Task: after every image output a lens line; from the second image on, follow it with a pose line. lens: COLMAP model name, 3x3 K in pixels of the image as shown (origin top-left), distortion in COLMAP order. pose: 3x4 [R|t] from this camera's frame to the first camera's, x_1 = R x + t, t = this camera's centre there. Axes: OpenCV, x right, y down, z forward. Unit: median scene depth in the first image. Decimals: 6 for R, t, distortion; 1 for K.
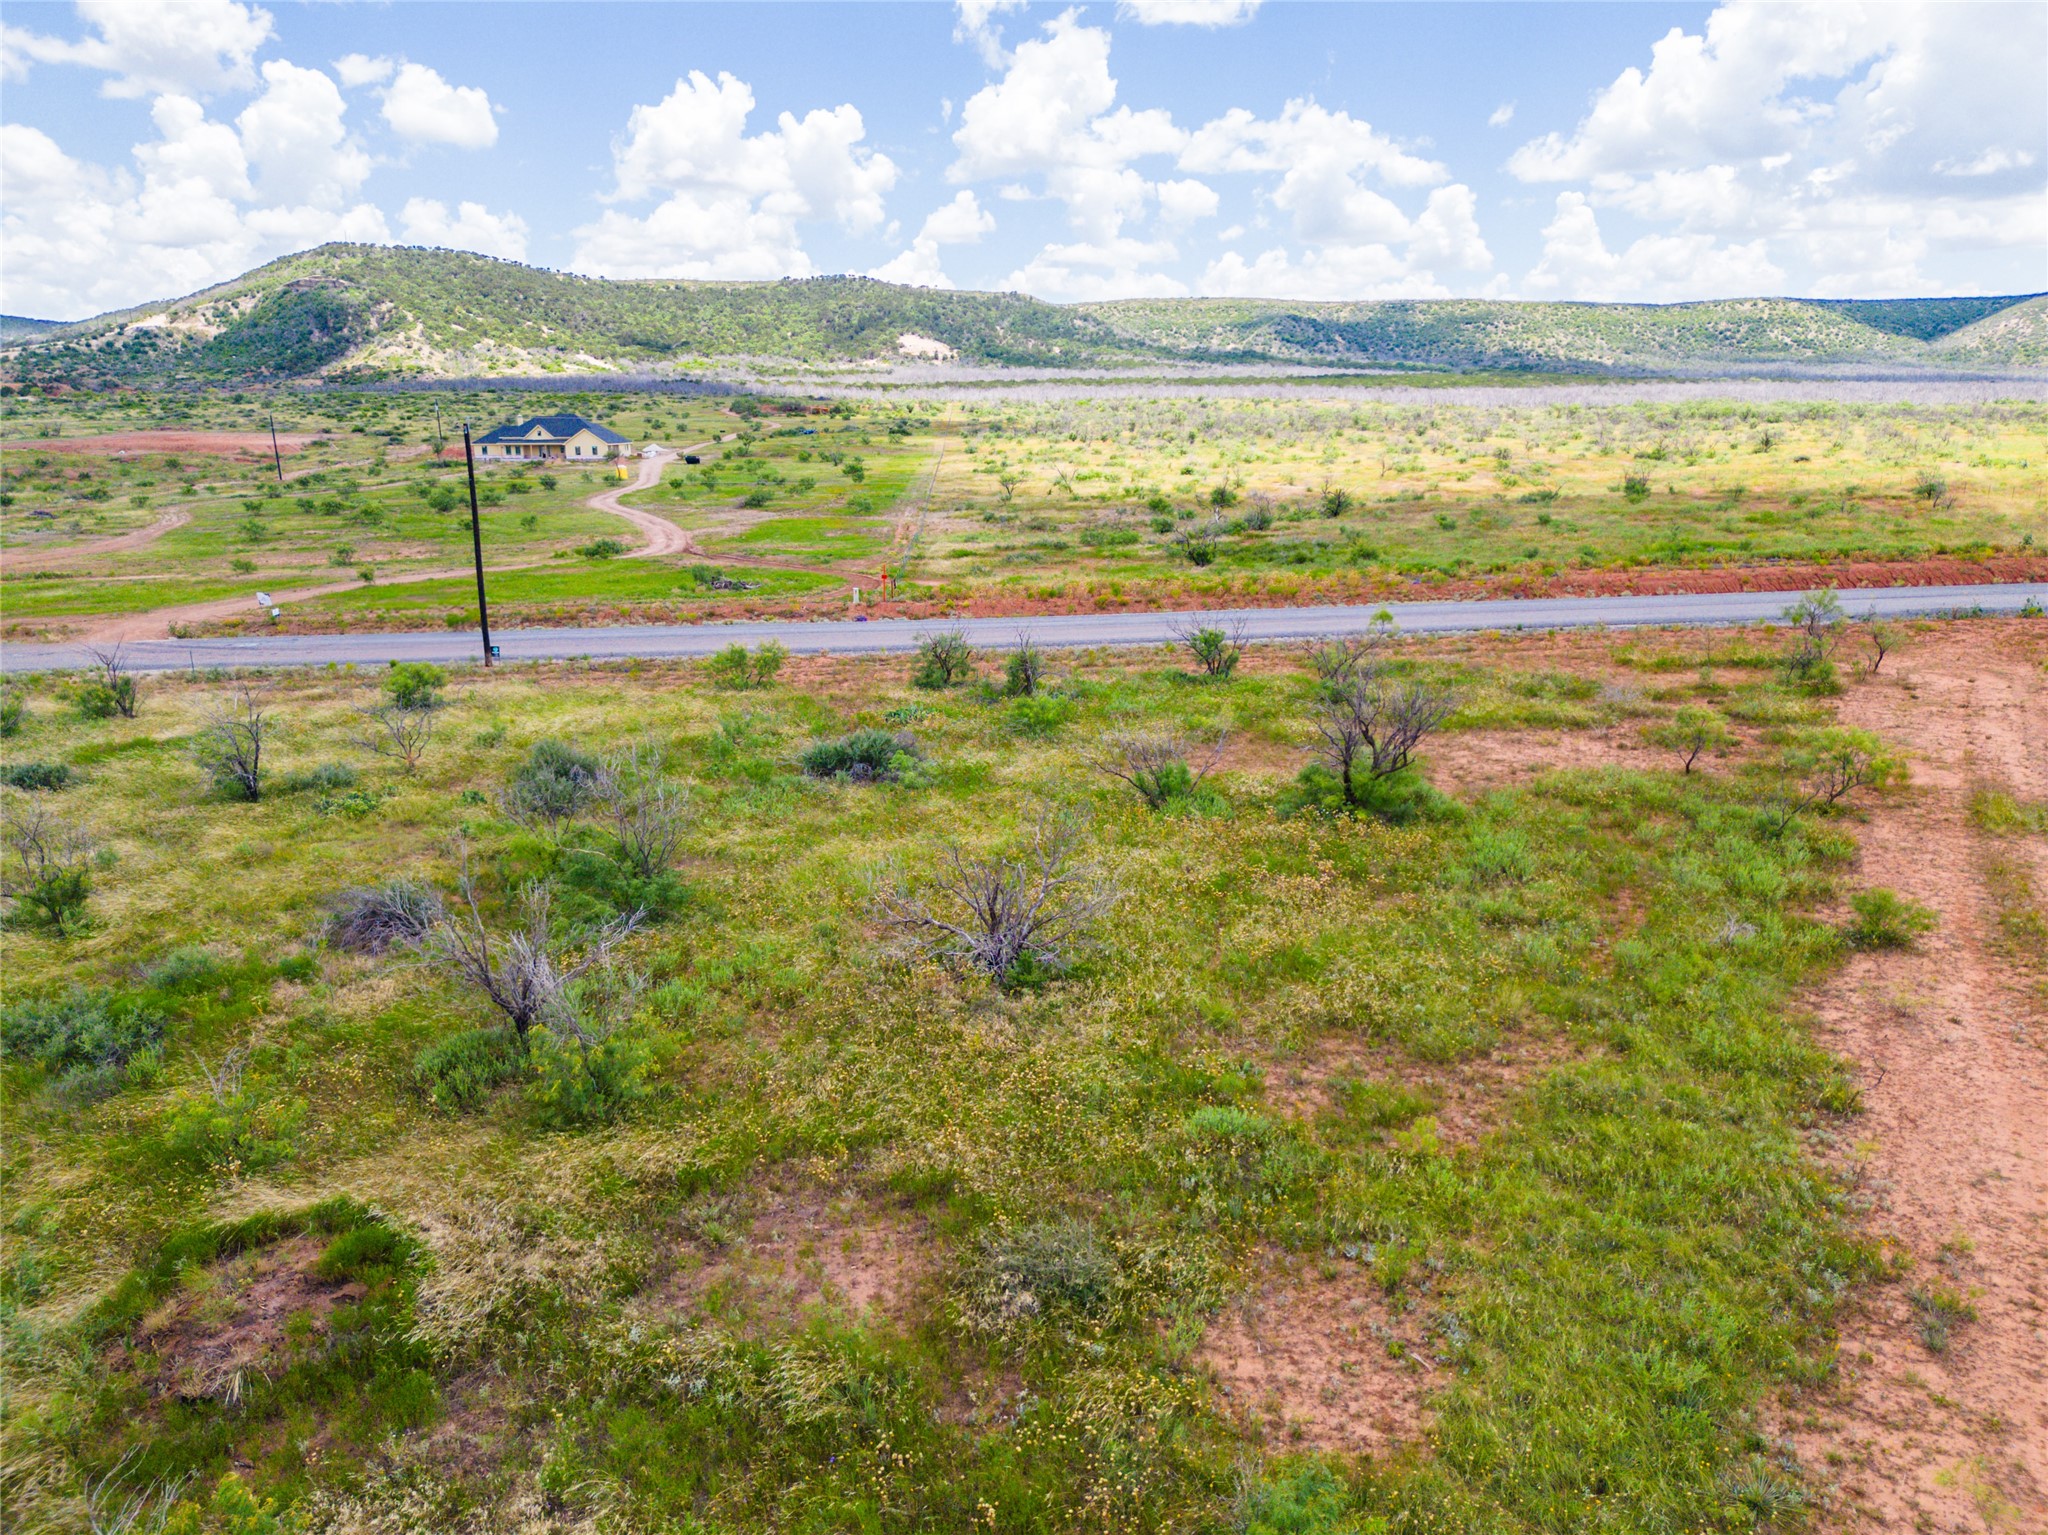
lens RADIAL K [[1474.5, 0, 1037.6], [0, 1474.5, 766.8], [0, 0, 1]] dist [0.079266, -0.059524]
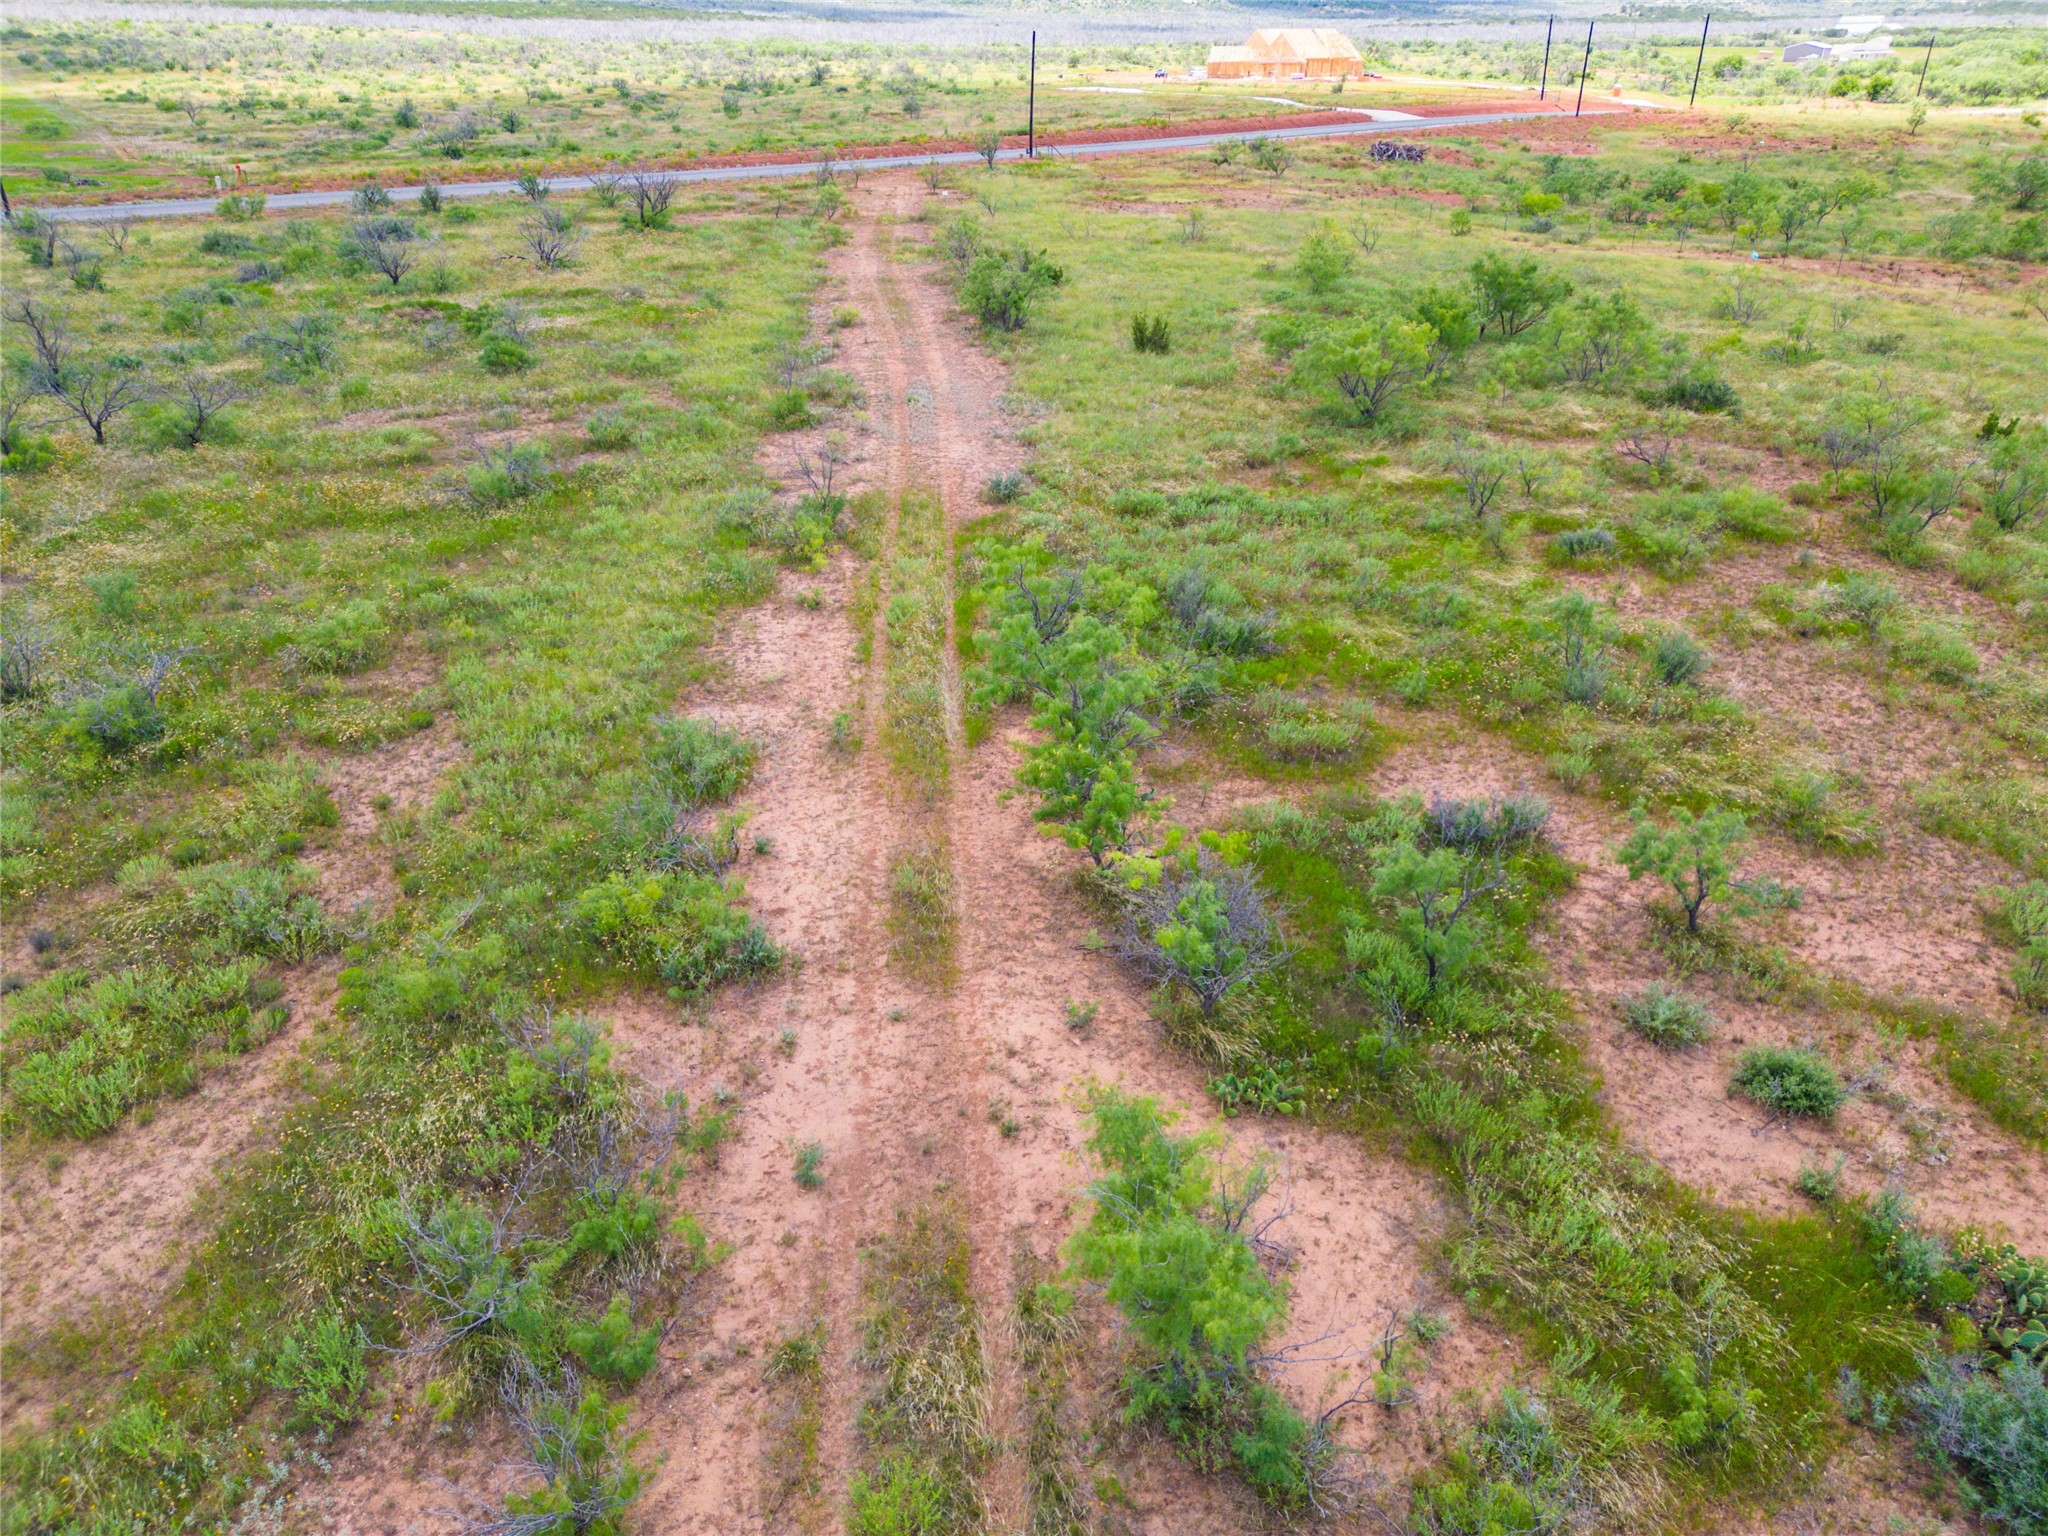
lens RADIAL K [[1474.5, 0, 1025.4], [0, 1474.5, 768.6], [0, 0, 1]] dist [0.079266, -0.059524]
pose [[0.849042, -0.227478, 0.476845, -0.207960], [0.120838, 0.962247, 0.243882, 0.119095], [-0.514321, -0.149445, 0.844476, -0.497423]]
